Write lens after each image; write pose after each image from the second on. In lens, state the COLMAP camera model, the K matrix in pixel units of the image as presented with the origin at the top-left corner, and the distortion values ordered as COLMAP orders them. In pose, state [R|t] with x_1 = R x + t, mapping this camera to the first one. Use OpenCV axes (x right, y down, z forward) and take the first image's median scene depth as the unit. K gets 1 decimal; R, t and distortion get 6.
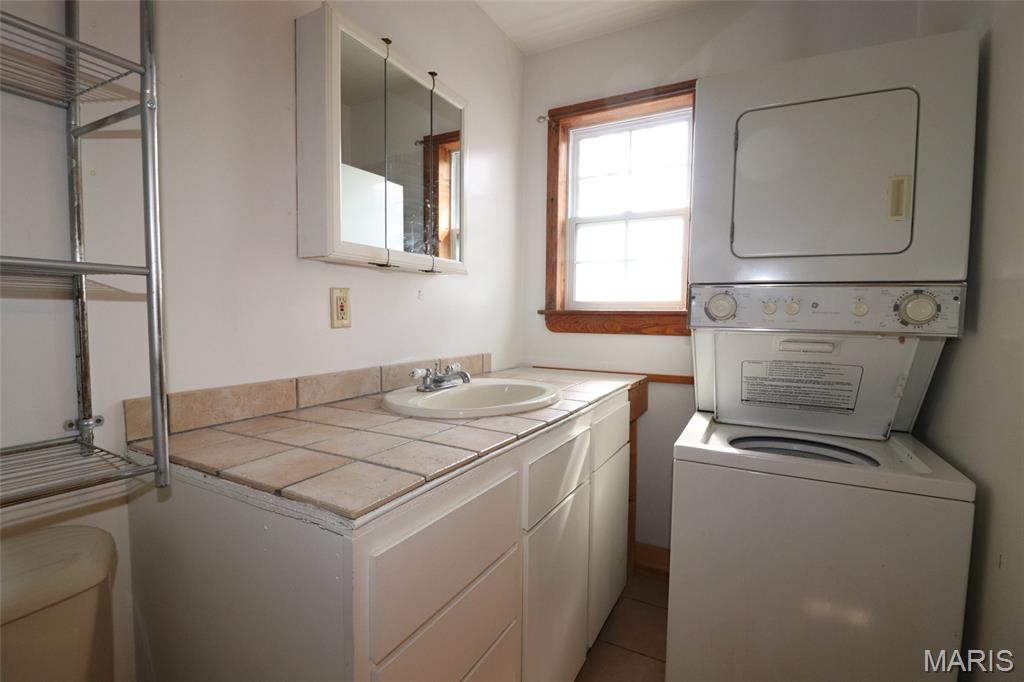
lens RADIAL K [[476.7, 0, 512.0], [0, 476.7, 341.0], [0, 0, 1]] dist [-0.001022, -0.012990]
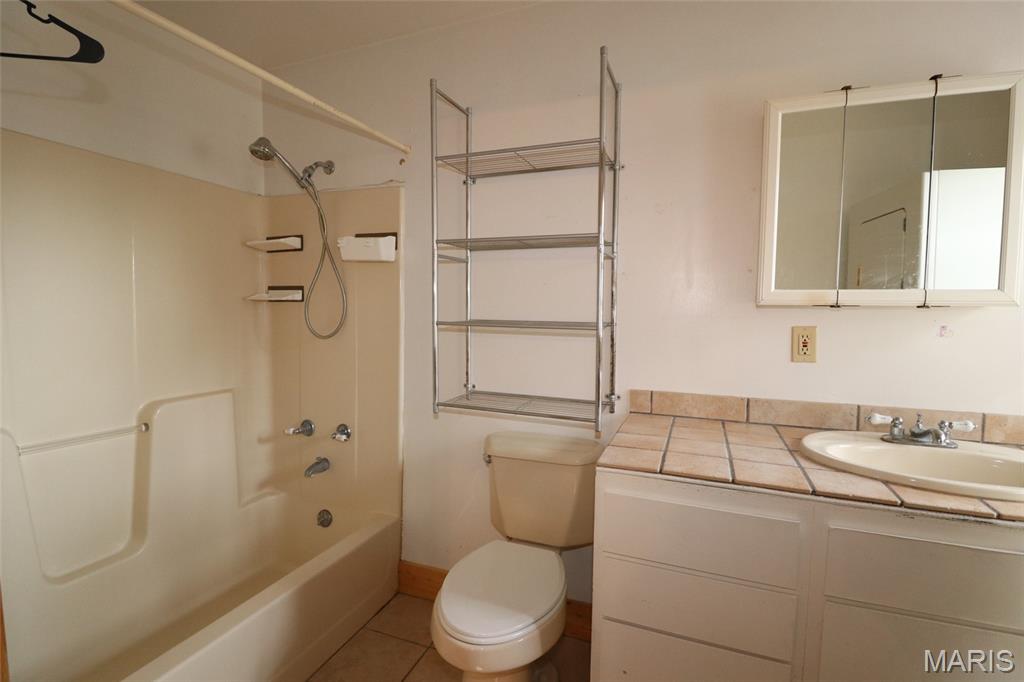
lens RADIAL K [[476.7, 0, 512.0], [0, 476.7, 341.0], [0, 0, 1]] dist [-0.001022, -0.012990]
pose [[0.116218, 0.053735, -0.991769, 0.664991], [-0.069487, 0.996529, 0.045850, -0.080901], [0.990790, 0.063587, 0.119548, 0.189883]]
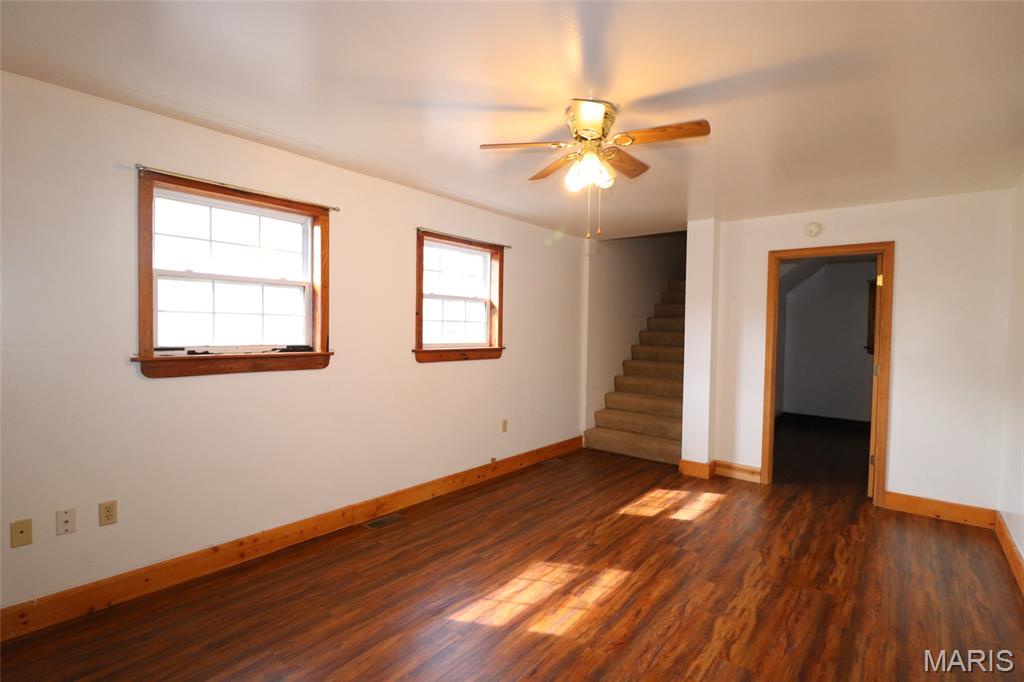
lens RADIAL K [[484.0, 0, 512.0], [0, 484.0, 341.0], [0, 0, 1]] dist [-0.000521, -0.013036]
pose [[0.199035, -0.034767, 0.979376, -1.475860], [0.047788, 0.998526, 0.025735, -0.122103], [-0.978827, 0.041680, 0.200403, 0.369088]]
